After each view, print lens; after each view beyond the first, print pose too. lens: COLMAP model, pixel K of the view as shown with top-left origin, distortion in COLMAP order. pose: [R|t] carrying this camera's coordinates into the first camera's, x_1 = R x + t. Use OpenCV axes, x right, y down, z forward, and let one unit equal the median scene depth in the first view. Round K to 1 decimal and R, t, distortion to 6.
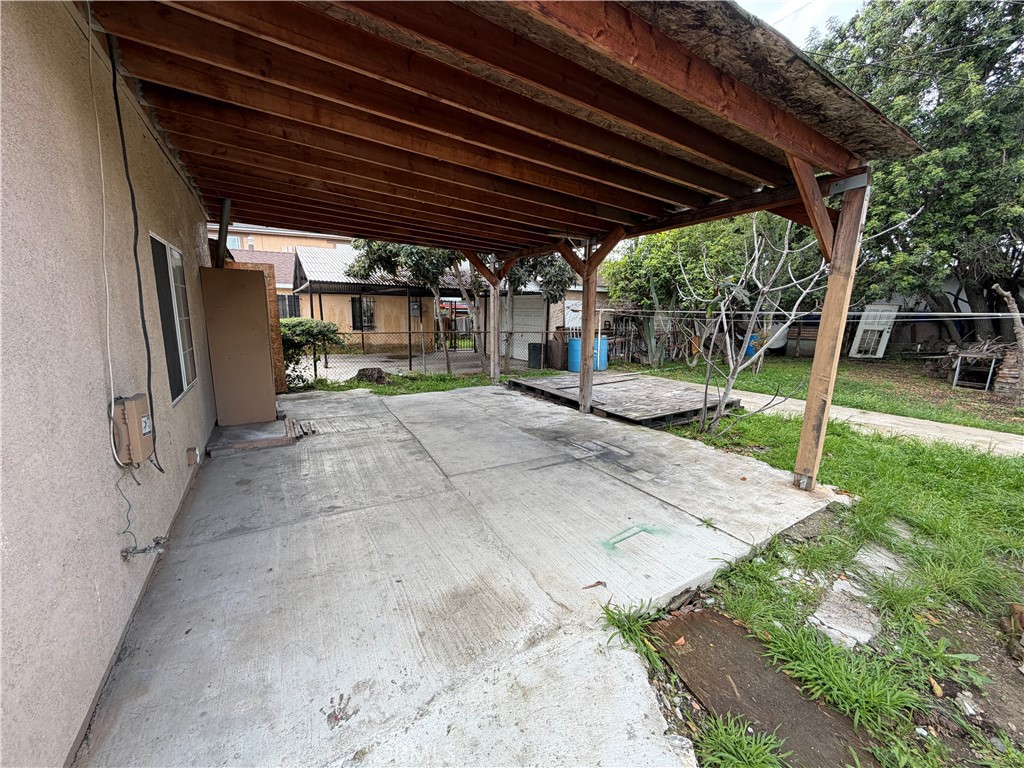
lens RADIAL K [[407.5, 0, 510.9], [0, 407.5, 386.1], [0, 0, 1]] dist [-0.002103, 0.000615]
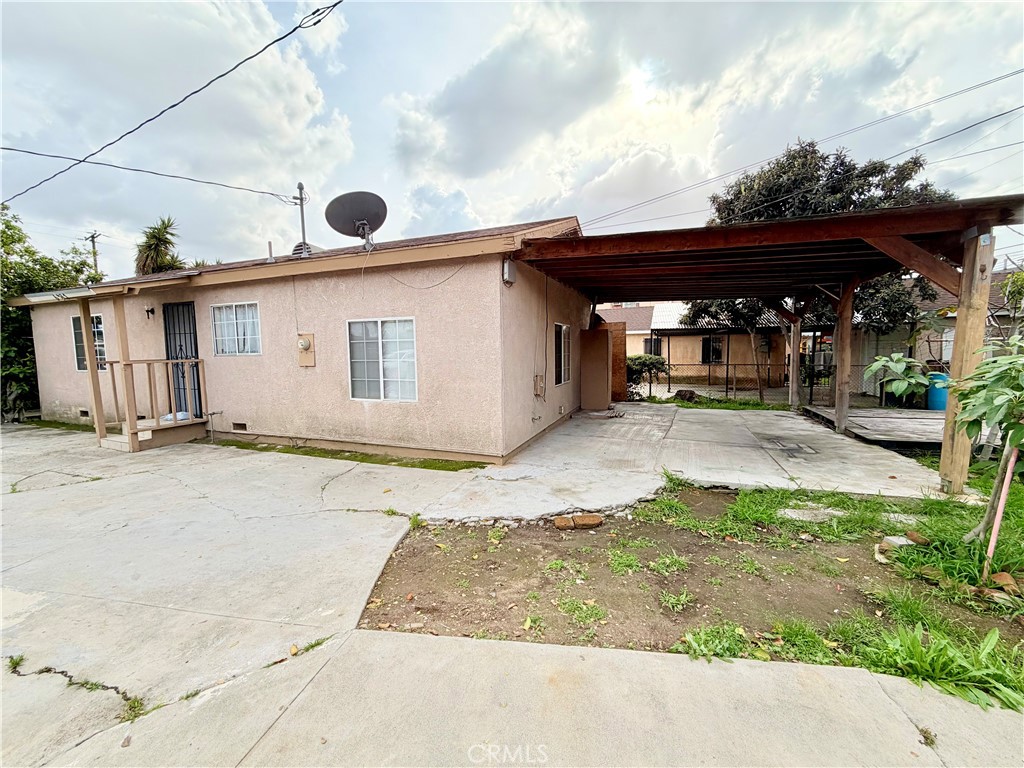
lens RADIAL K [[407.5, 0, 508.8], [0, 407.5, 388.3], [0, 0, 1]] dist [-0.002103, 0.000615]
pose [[0.615249, 0.047799, -0.786882, 0.396229], [-0.117962, 0.992504, -0.031943, 0.068060], [0.779457, 0.112475, 0.616276, -0.319886]]
